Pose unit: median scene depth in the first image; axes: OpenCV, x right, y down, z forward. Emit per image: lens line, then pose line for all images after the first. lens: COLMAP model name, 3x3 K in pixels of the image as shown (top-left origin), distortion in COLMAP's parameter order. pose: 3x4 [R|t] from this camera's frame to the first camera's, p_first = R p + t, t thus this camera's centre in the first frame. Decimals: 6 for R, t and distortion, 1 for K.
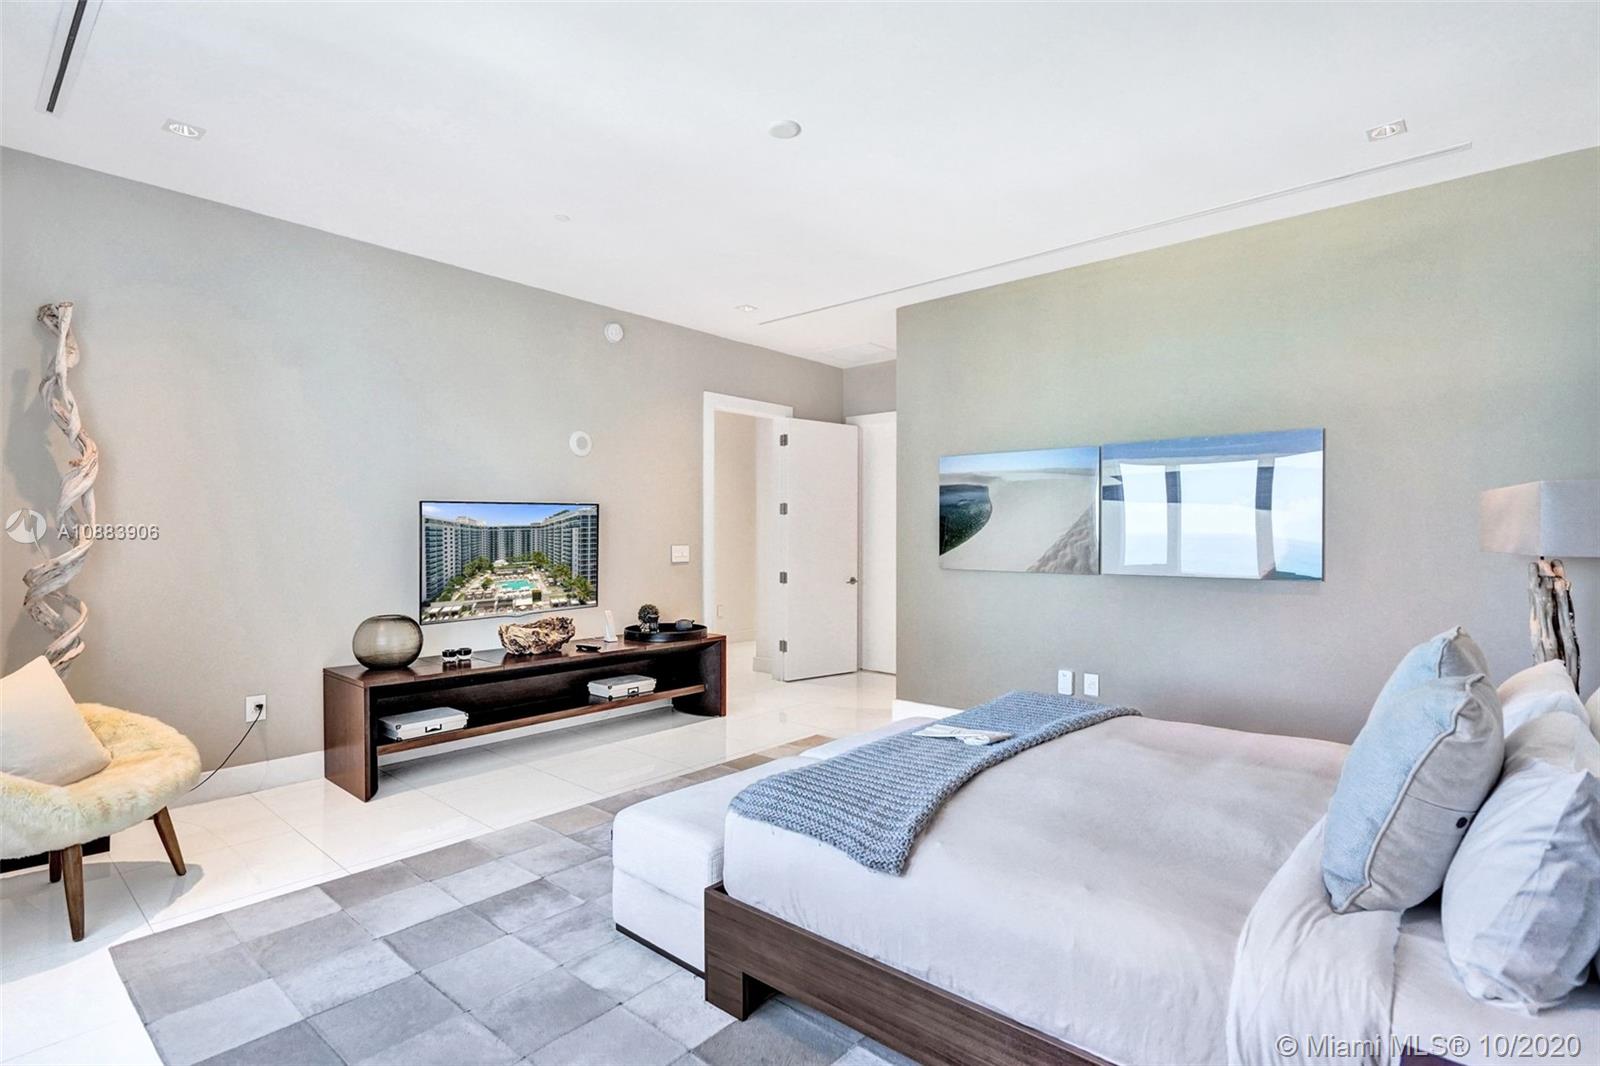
lens RADIAL K [[767.8, 0, 806.4], [0, 767.8, 534.5], [0, 0, 1]] dist [-0.001787, -0.000086]
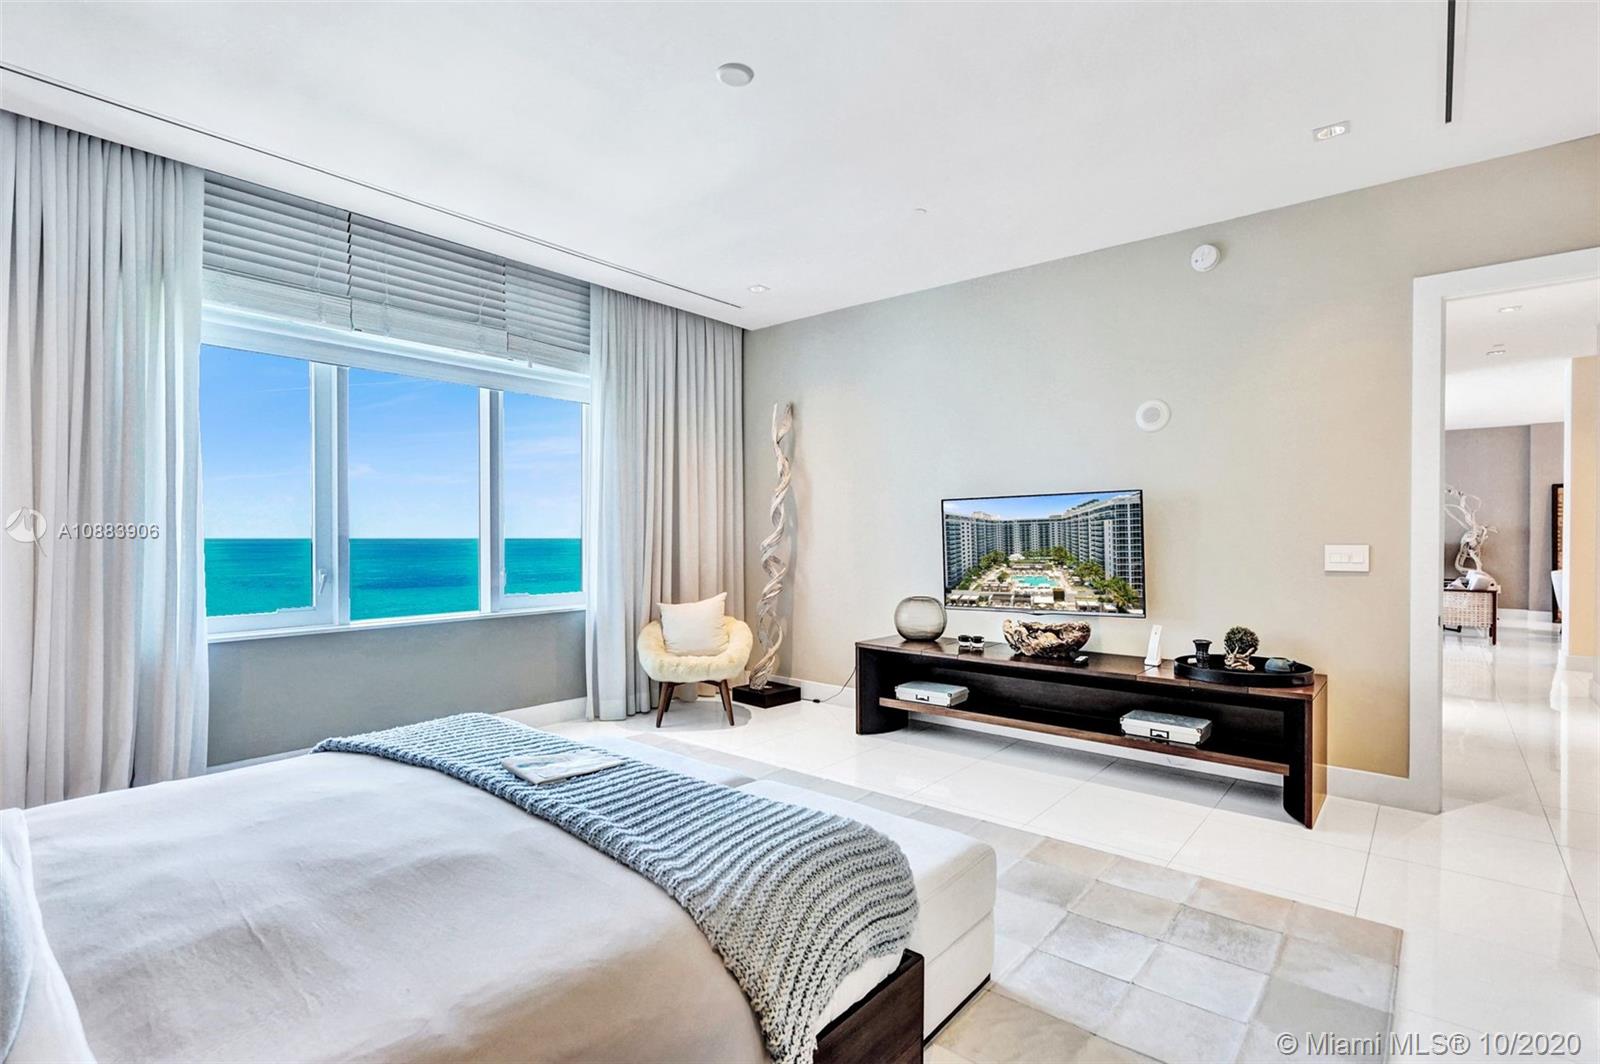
lens RADIAL K [[767.8, 0, 806.4], [0, 767.8, 533.5], [0, 0, 1]] dist [-0.001787, -0.000086]
pose [[0.028028, -0.006421, -0.999587, 0.575119], [-0.000613, 0.999979, -0.006441, 0.013088], [0.999607, 0.000793, 0.028023, 0.695658]]
